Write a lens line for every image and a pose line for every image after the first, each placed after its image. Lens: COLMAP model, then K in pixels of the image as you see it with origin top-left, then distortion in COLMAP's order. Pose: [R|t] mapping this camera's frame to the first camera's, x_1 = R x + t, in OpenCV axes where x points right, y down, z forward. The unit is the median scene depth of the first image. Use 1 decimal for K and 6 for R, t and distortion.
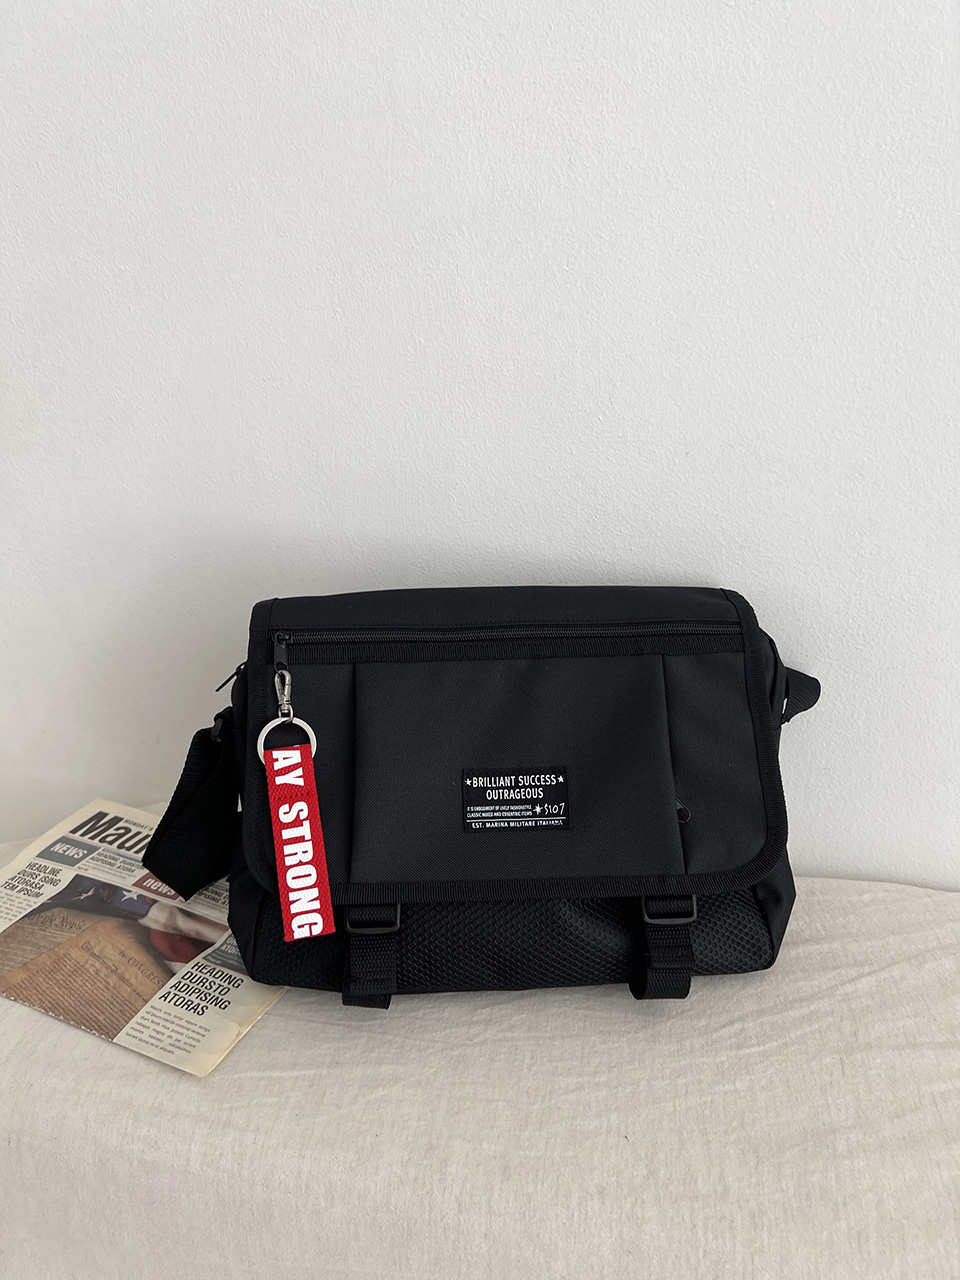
lens RADIAL K [[990.6, 0, 471.3], [0, 990.6, 617.0], [0, 0, 1]] dist [0.024602, -0.039131]
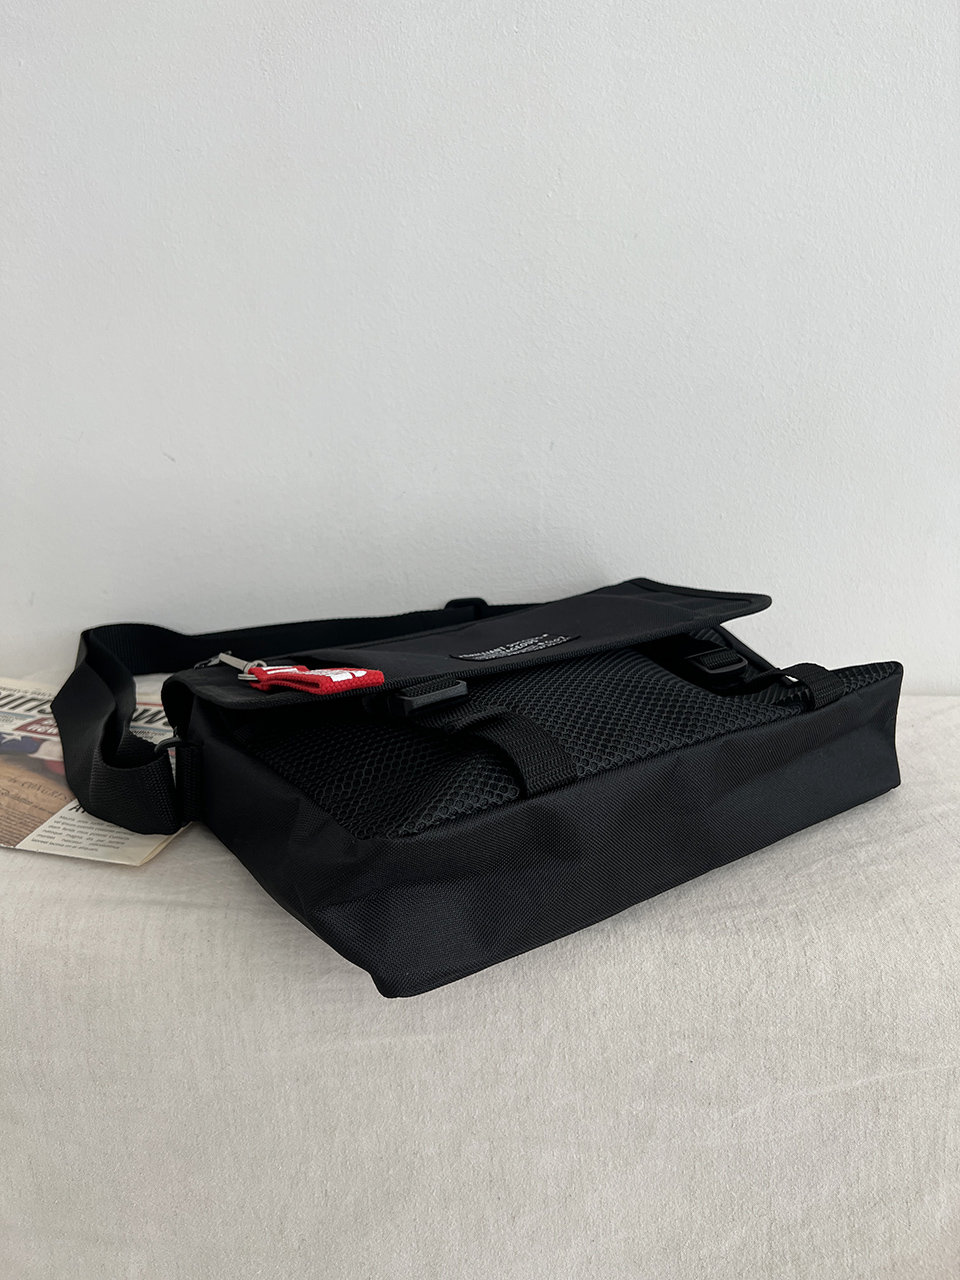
lens RADIAL K [[990.6, 0, 493.0], [0, 990.6, 640.9], [0, 0, 1]] dist [0.024602, -0.039131]
pose [[0.975595, -0.020934, 0.218579, -0.159080], [0.036757, 0.996969, -0.068574, 0.326995], [-0.216481, 0.074934, 0.973407, 0.107122]]
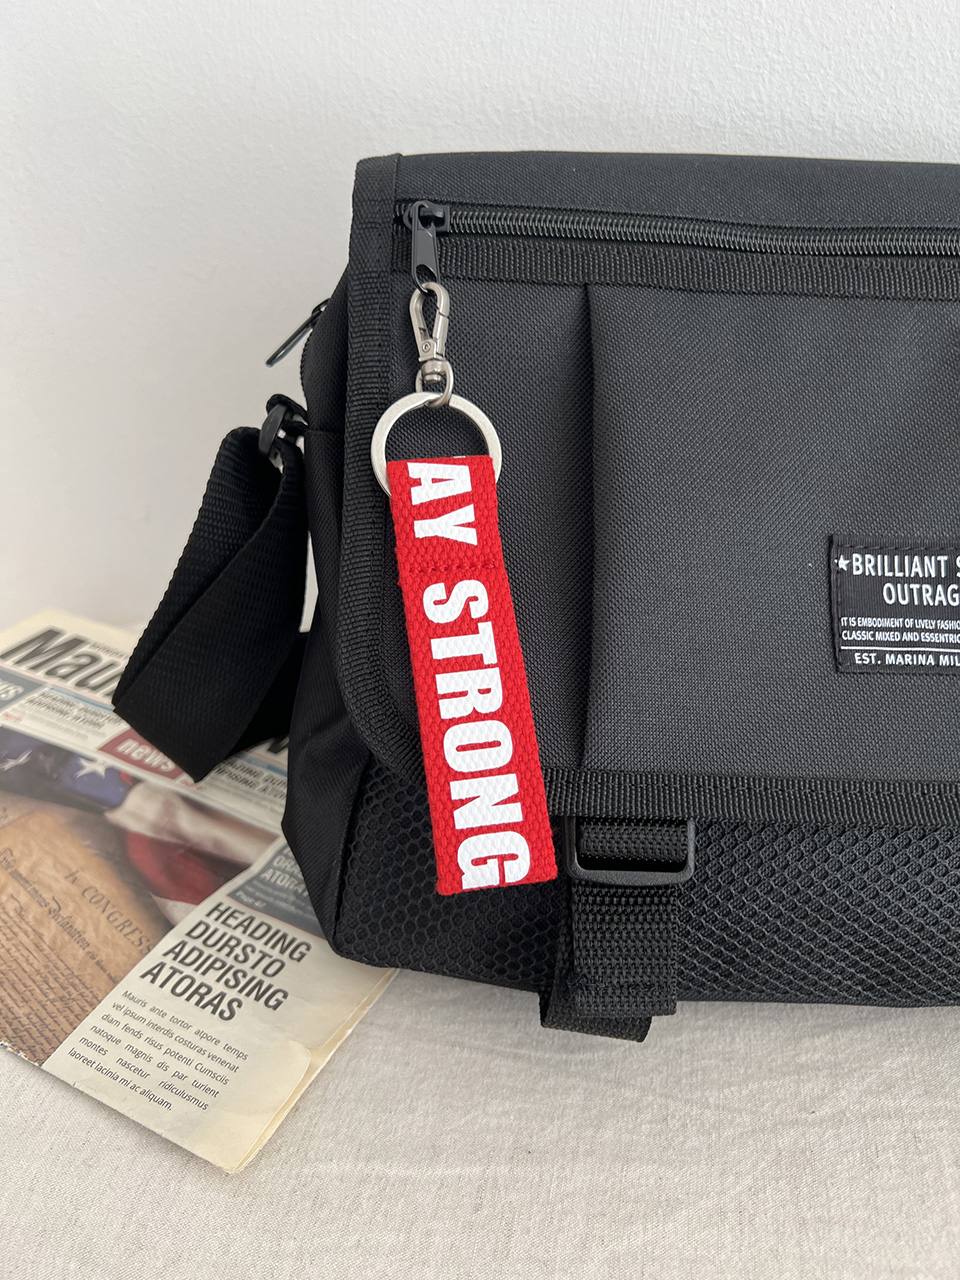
lens RADIAL K [[990.6, 0, 470.3], [0, 990.6, 647.5], [0, 0, 1]] dist [0.024602, -0.039131]
pose [[0.998485, 0.054711, 0.005854, -0.170602], [-0.055001, 0.989357, 0.134711, 0.154550], [0.001578, -0.134829, 0.990868, 0.558907]]
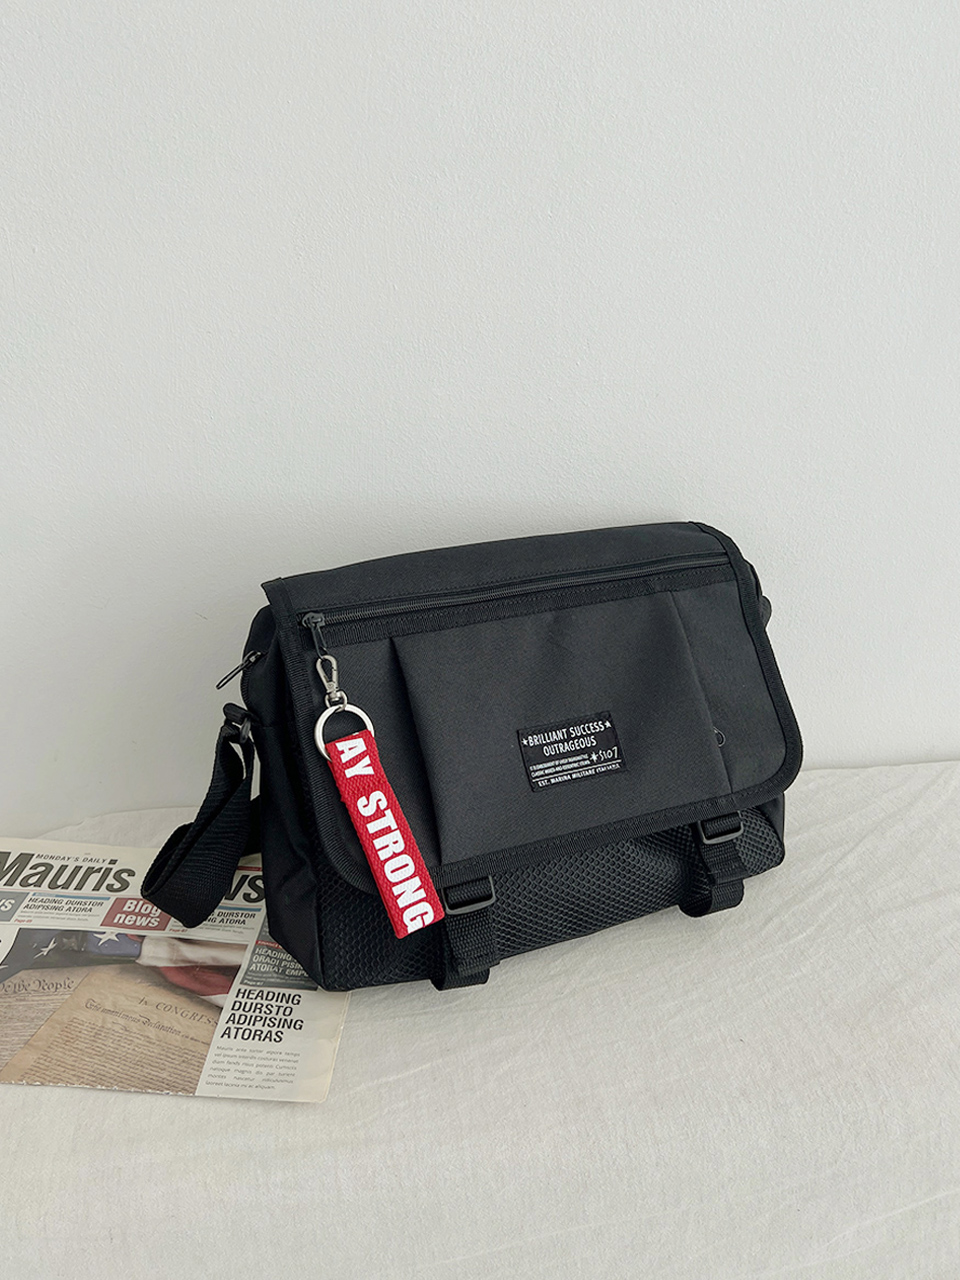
lens RADIAL K [[1087.9, 0, 464.4], [0, 1087.9, 583.3], [0, 0, 1]] dist [0.027687, -0.042544]
pose [[0.925526, -0.111994, 0.361744, -0.437708], [0.096792, 0.993498, 0.059940, -0.062217], [-0.366105, -0.020462, 0.930349, 0.014108]]
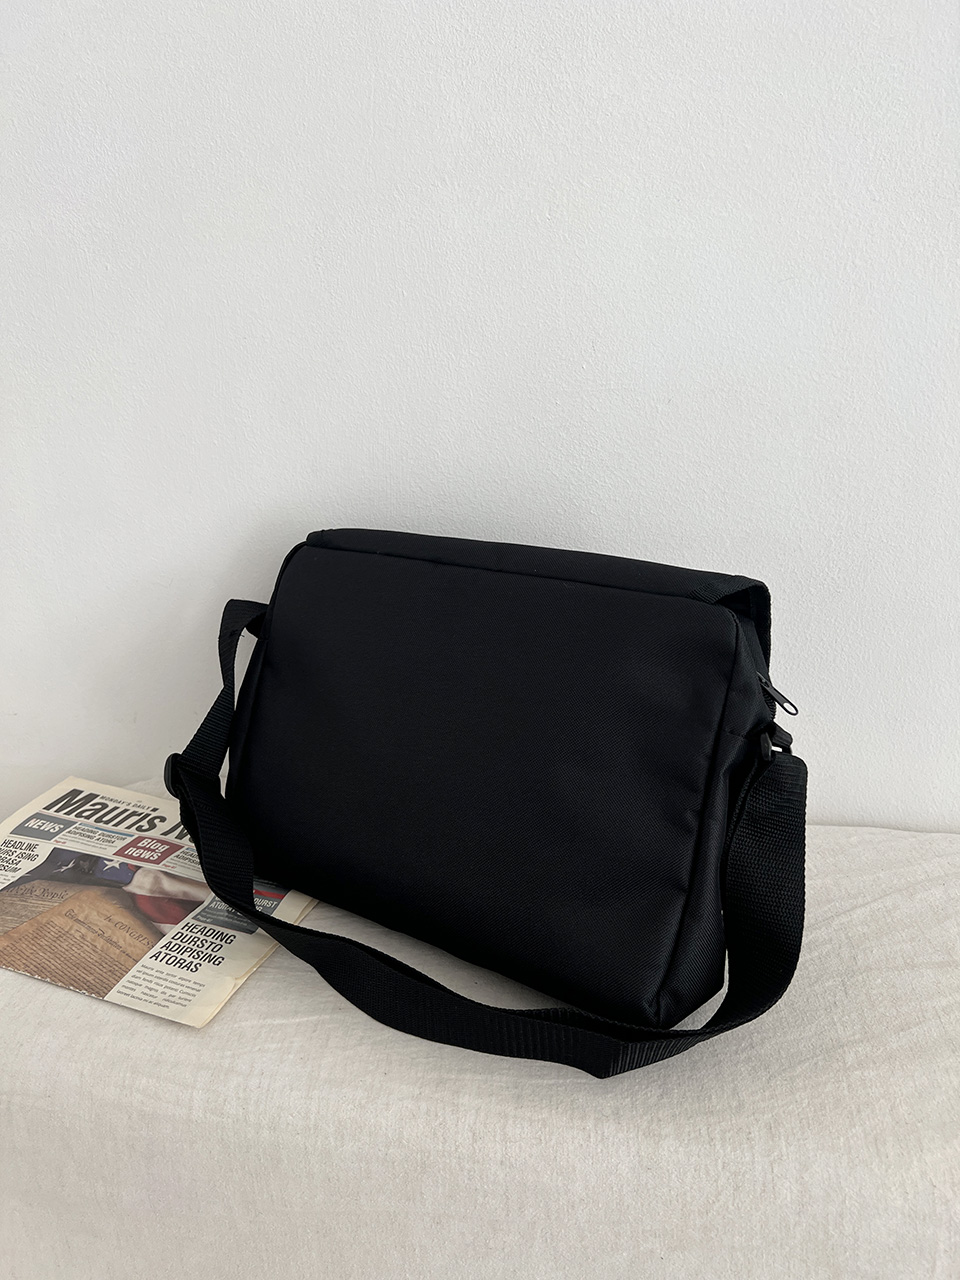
lens RADIAL K [[990.6, 0, 473.3], [0, 990.6, 631.0], [0, 0, 1]] dist [0.024602, -0.039131]
pose [[0.998279, -0.020678, 0.054886, -0.047681], [0.022268, 0.999345, -0.028521, 0.104091], [-0.054260, 0.029694, 0.998085, 0.003794]]
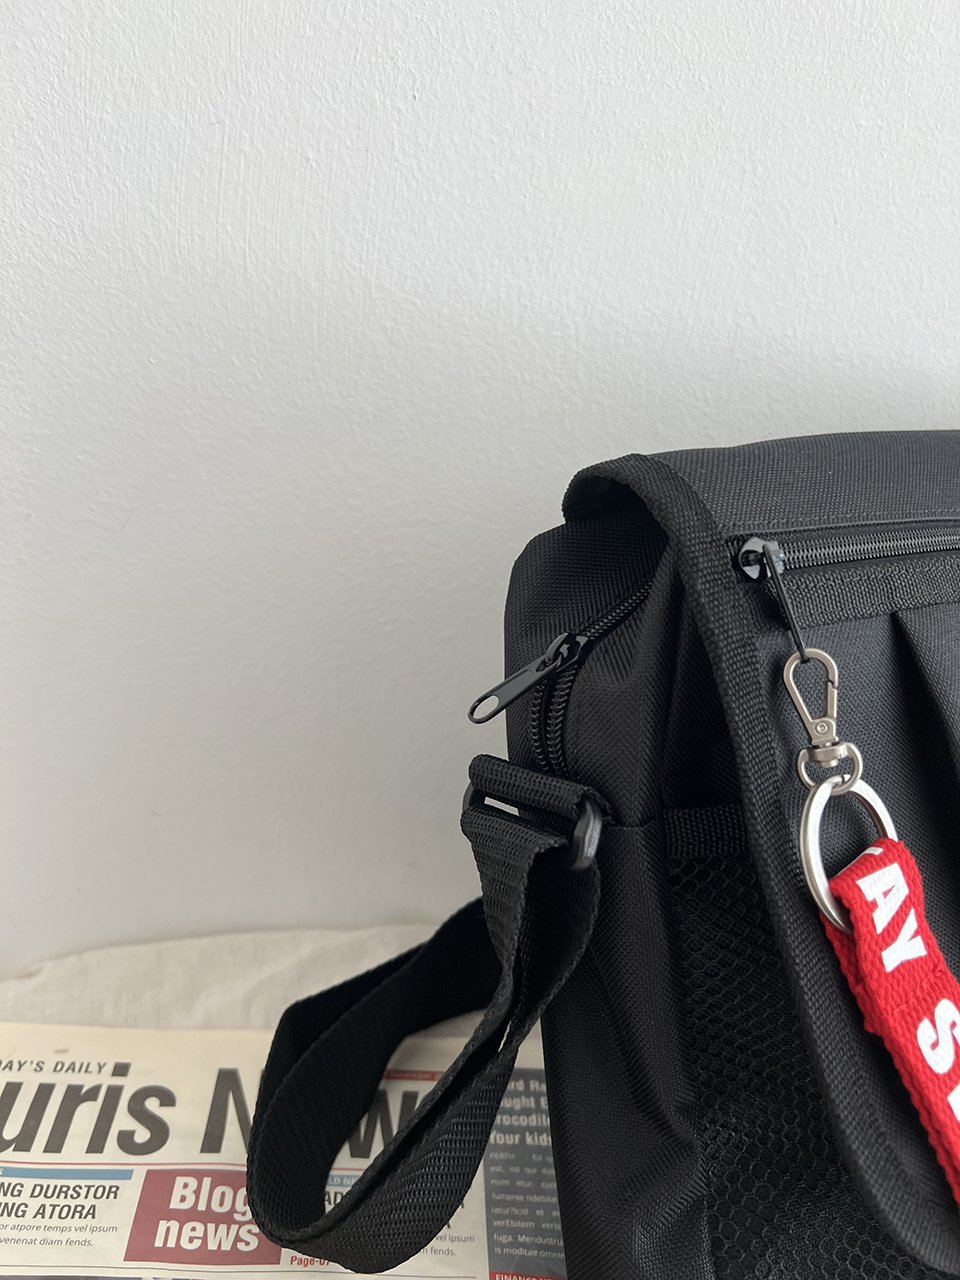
lens RADIAL K [[990.6, 0, 469.7], [0, 990.6, 643.1], [0, 0, 1]] dist [0.024602, -0.039131]
pose [[0.851945, -0.102006, 0.513600, -0.486142], [0.044537, 0.991404, 0.123026, 0.002648], [-0.521734, -0.081938, 0.849164, 0.777098]]
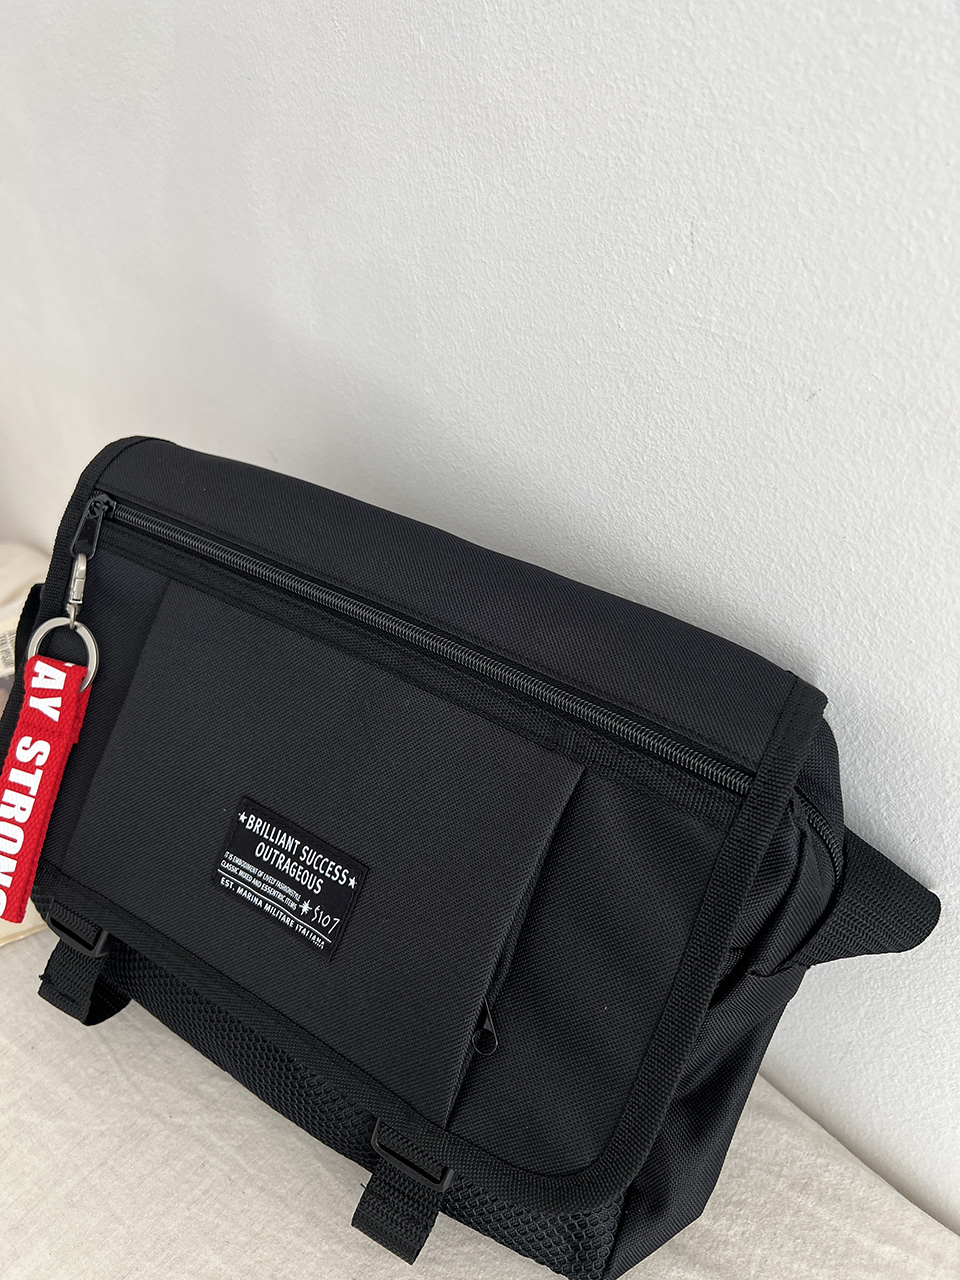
lens RADIAL K [[990.6, 0, 472.7], [0, 990.6, 648.3], [0, 0, 1]] dist [0.024602, -0.039131]
pose [[0.829014, 0.384733, -0.405853, 0.347219], [-0.234244, 0.897901, 0.372699, -0.213533], [0.507805, -0.213904, 0.834493, 0.559517]]
